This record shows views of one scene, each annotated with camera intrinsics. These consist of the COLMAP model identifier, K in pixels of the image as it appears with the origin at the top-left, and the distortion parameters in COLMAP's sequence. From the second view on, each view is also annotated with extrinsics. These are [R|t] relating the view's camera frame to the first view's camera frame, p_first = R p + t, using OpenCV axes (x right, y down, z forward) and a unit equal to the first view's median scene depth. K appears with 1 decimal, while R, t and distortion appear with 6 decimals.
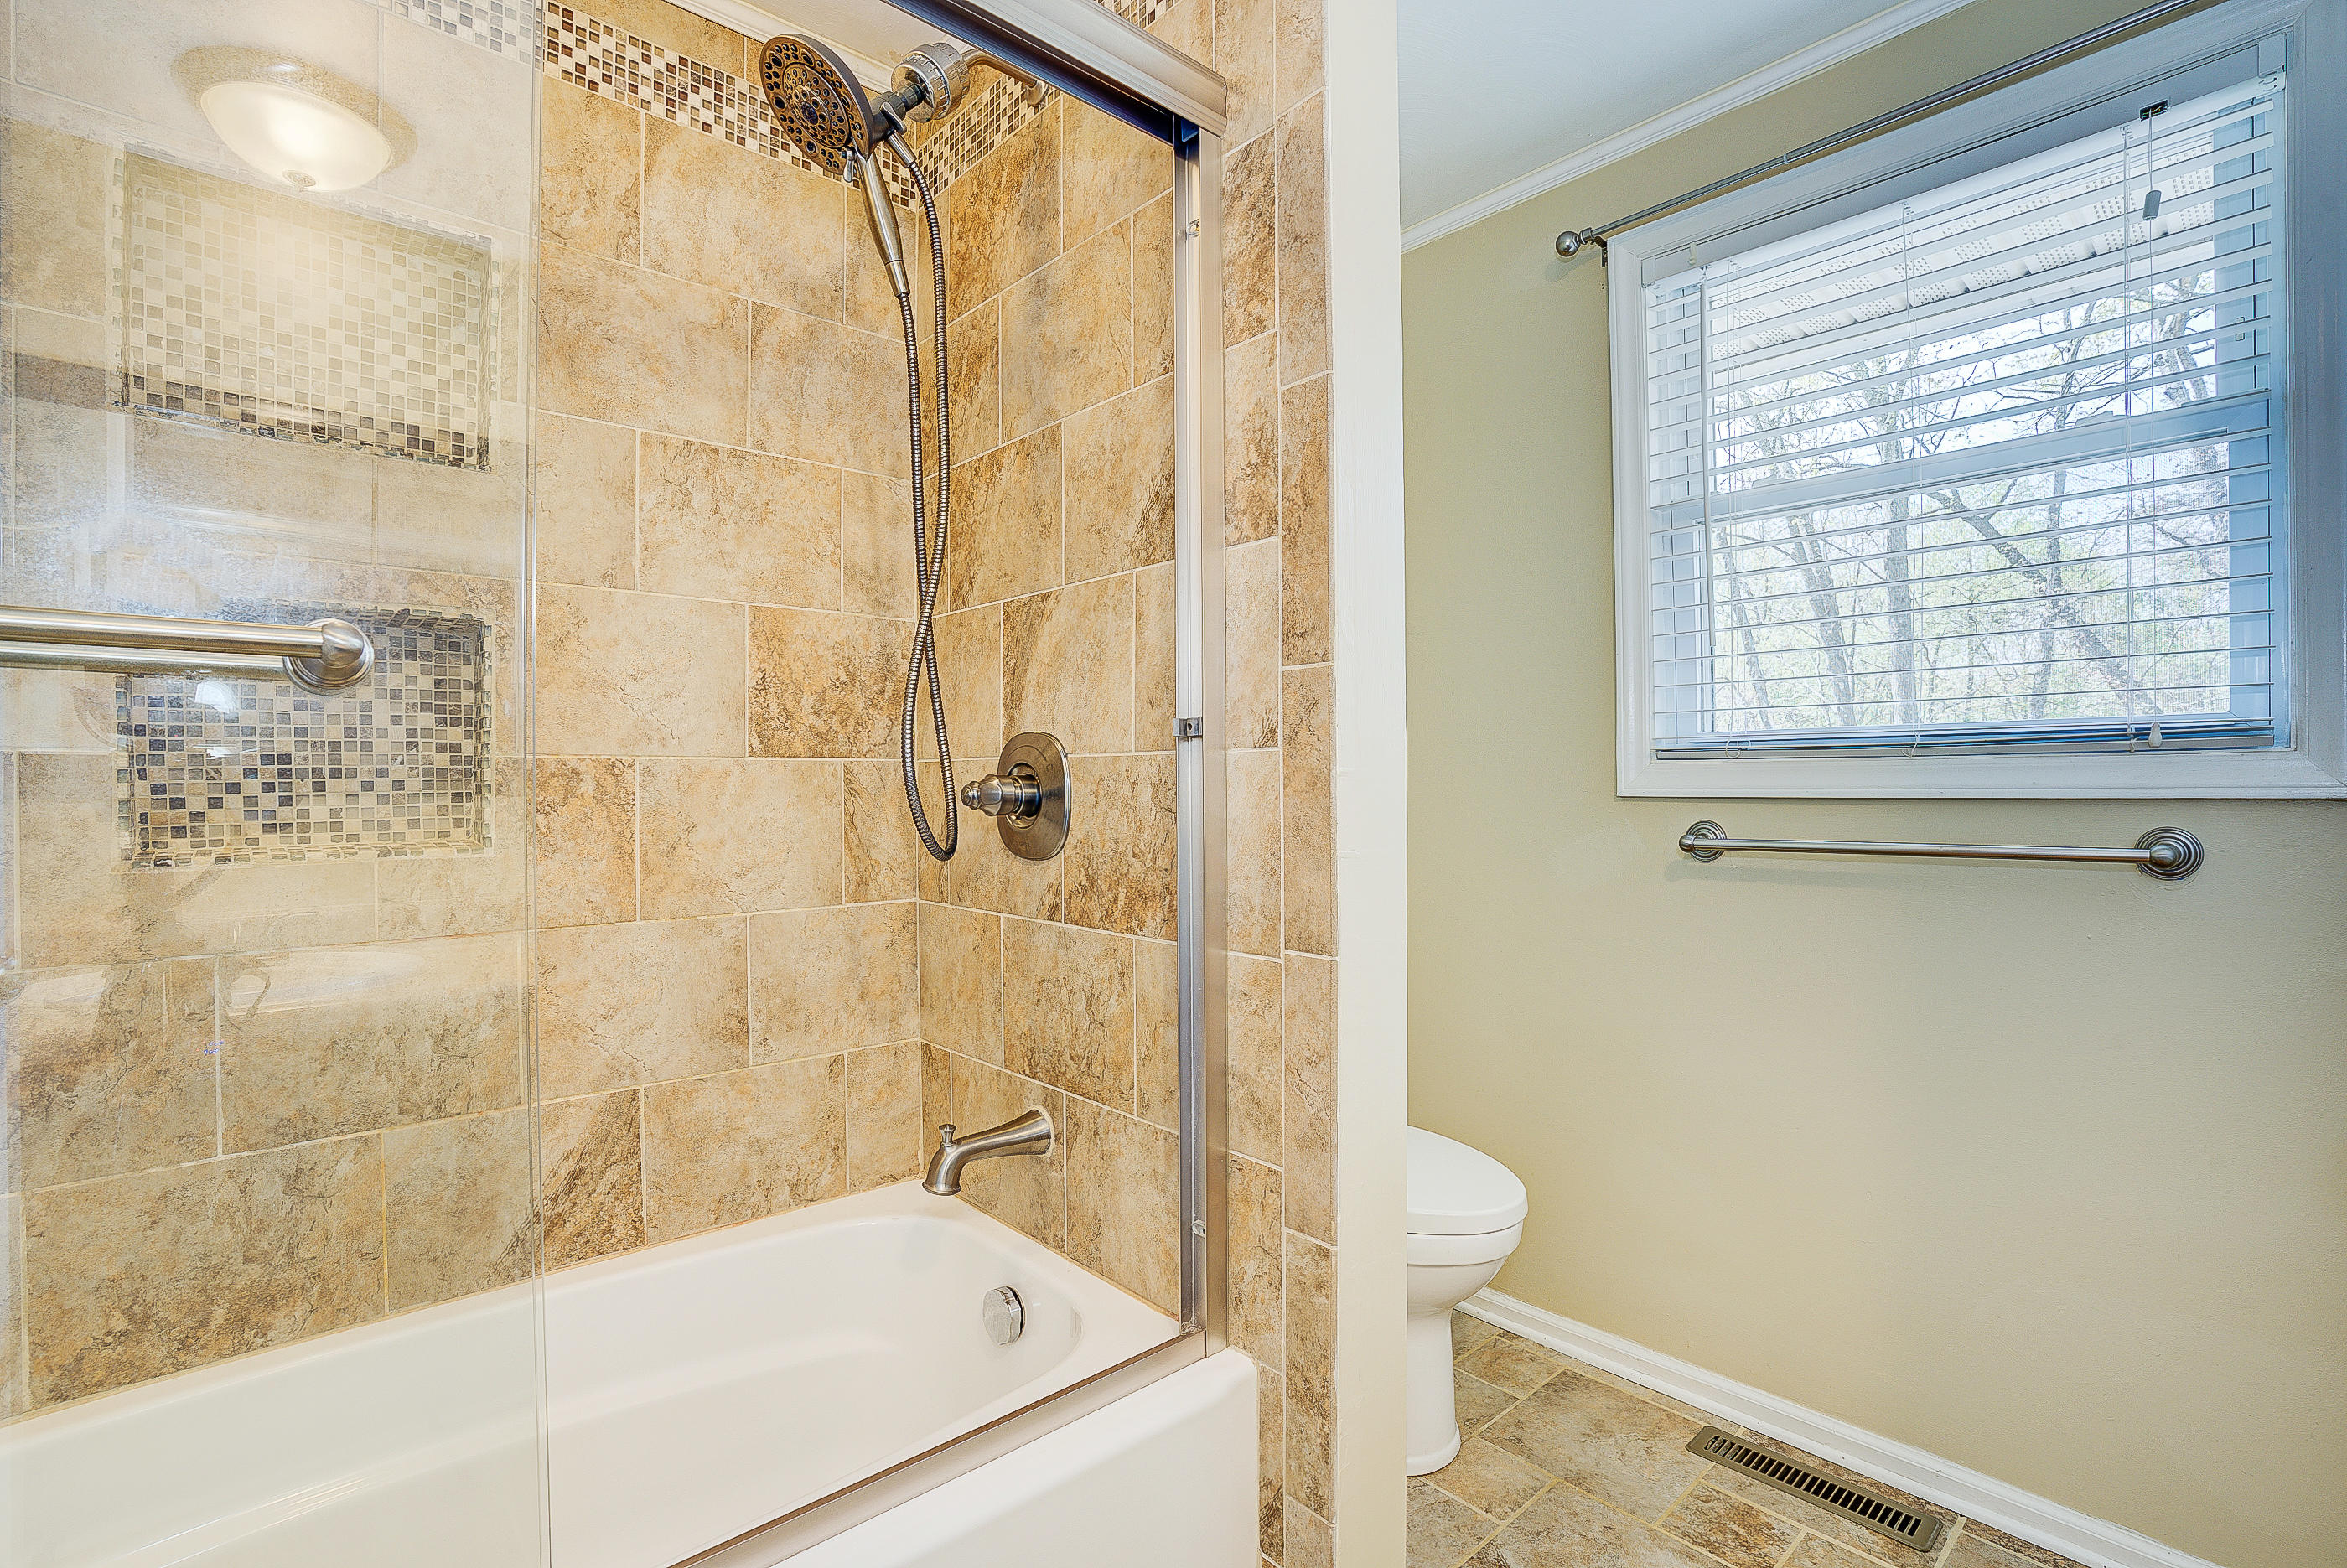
lens RADIAL K [[1080.9, 0, 1179.1], [0, 1080.9, 788.2], [0, 0, 1]] dist [-0.072843, 0.028293]
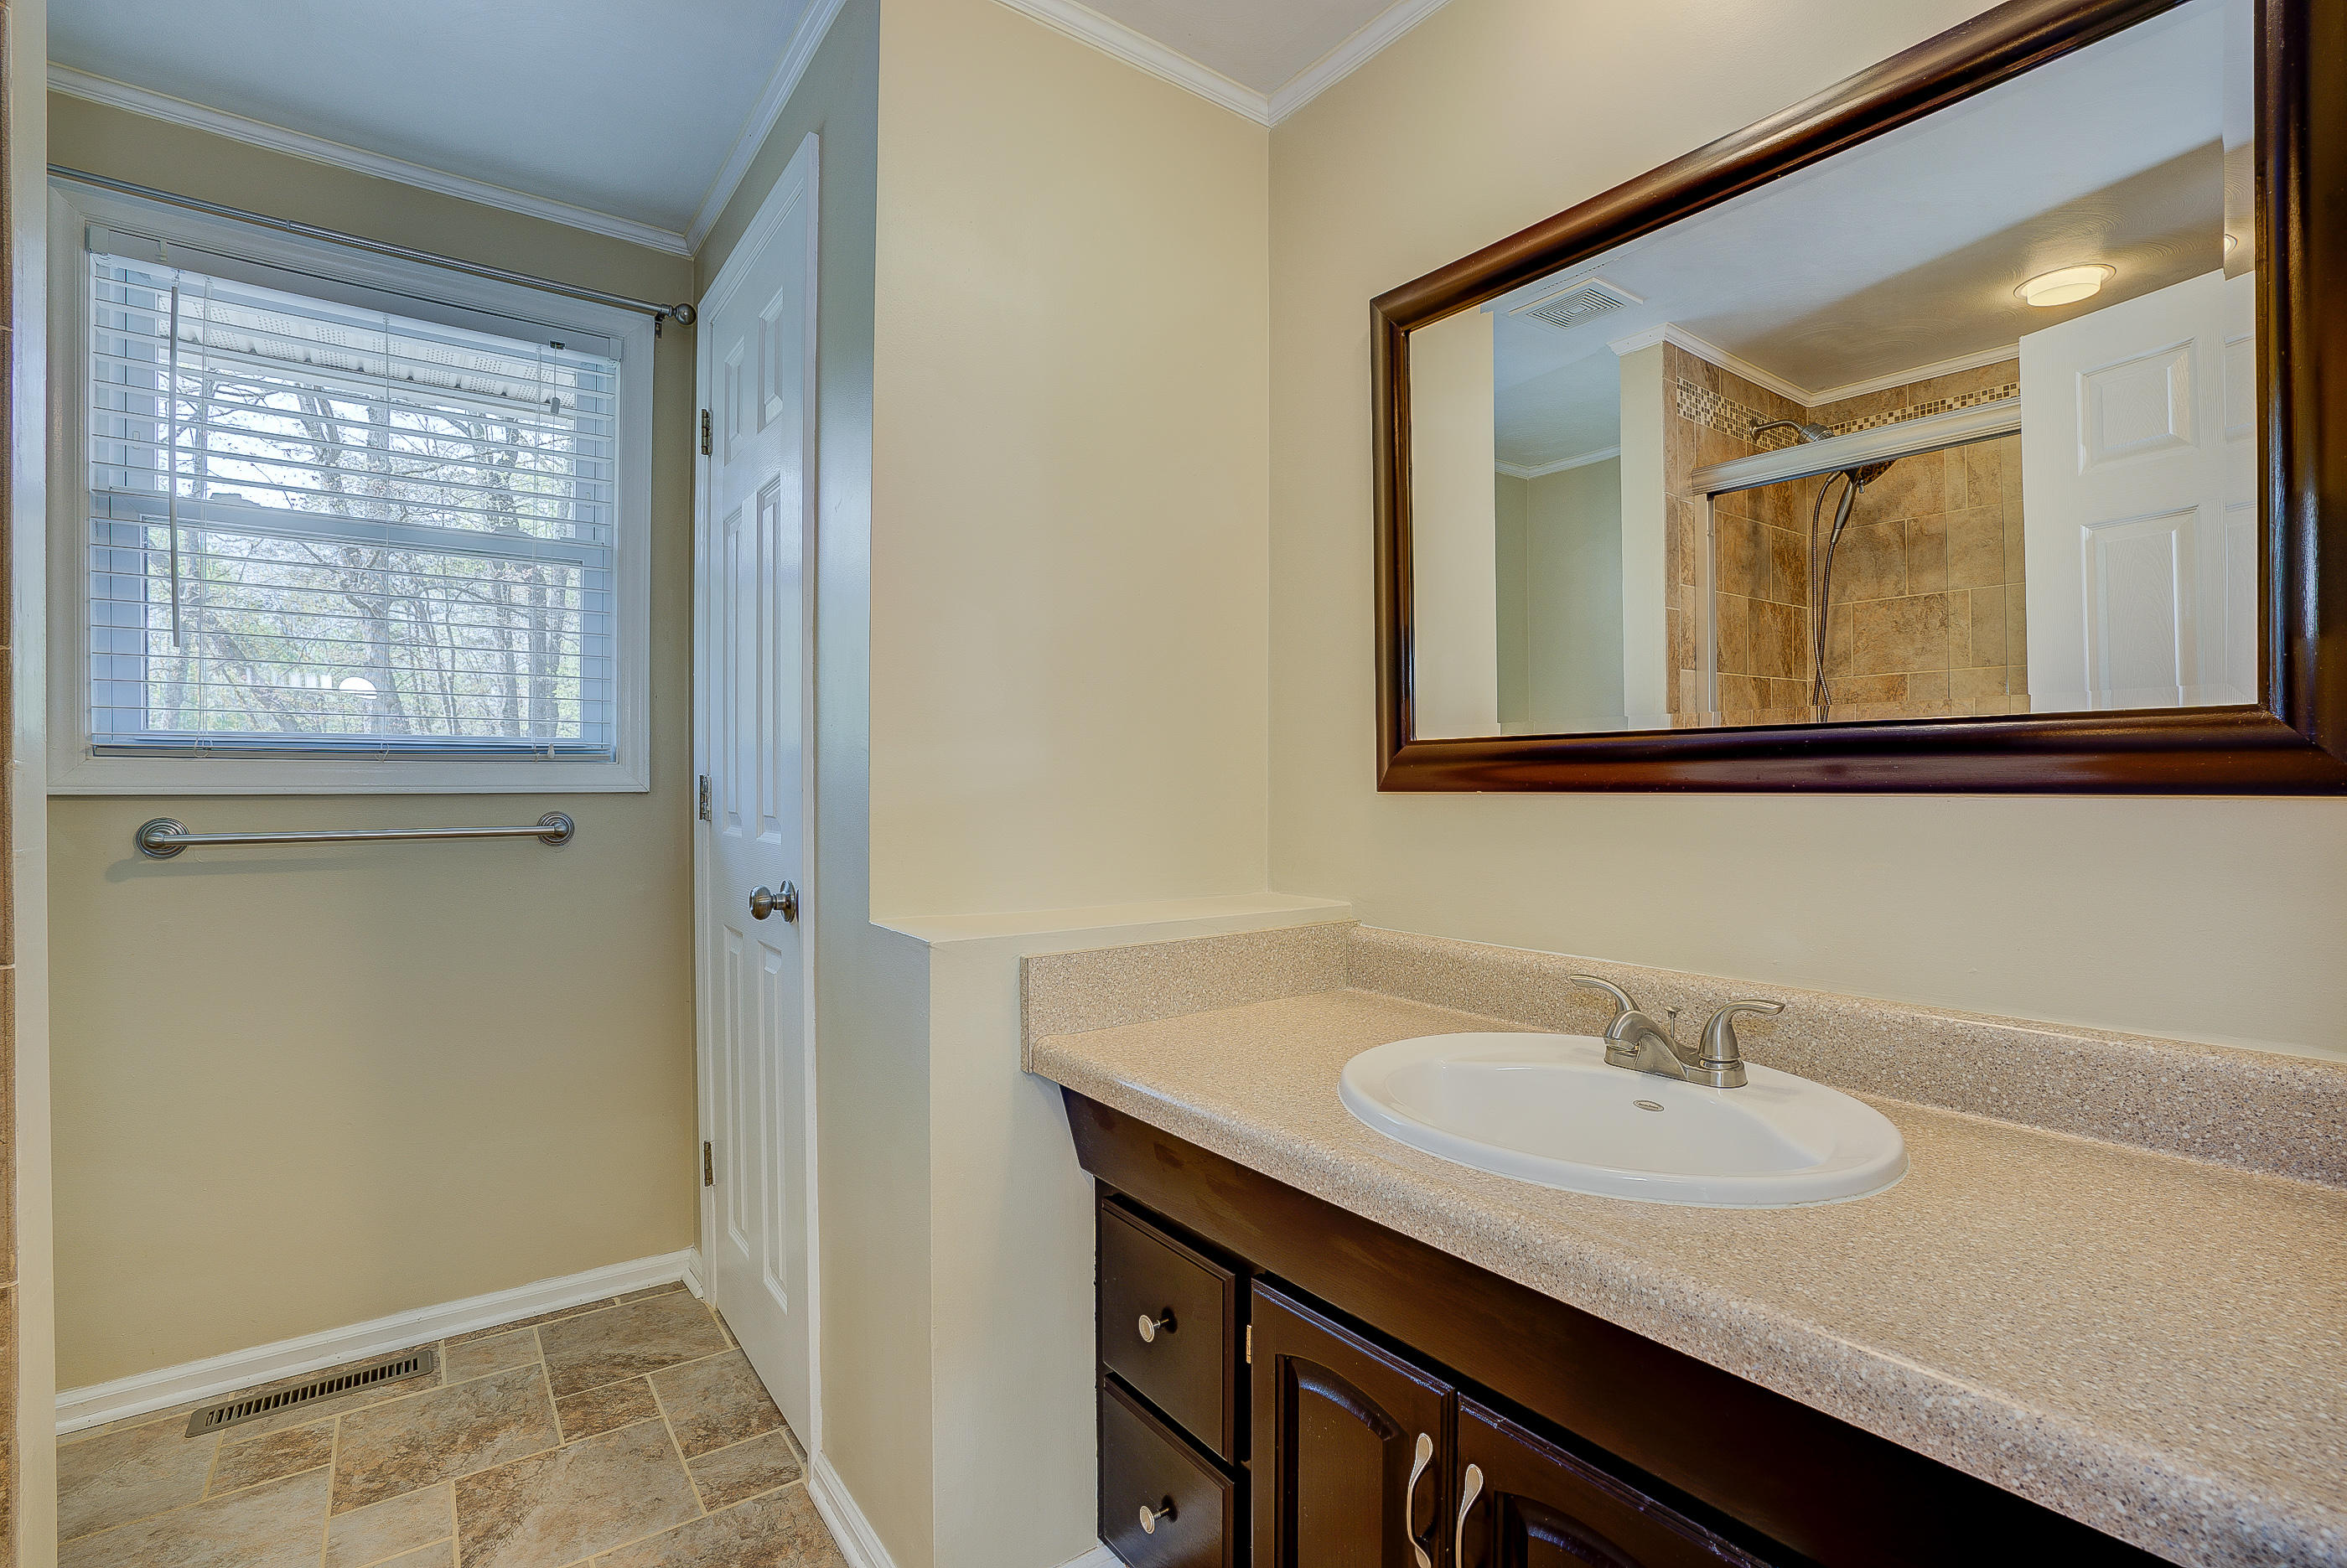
lens RADIAL K [[1080.9, 0, 1179.1], [0, 1080.9, 788.2], [0, 0, 1]] dist [-0.072843, 0.028293]
pose [[0.090896, 0.001556, 0.995859, -0.464674], [0.002320, 0.999996, -0.001775, 0.007116], [-0.995858, 0.002472, 0.090892, -0.057610]]
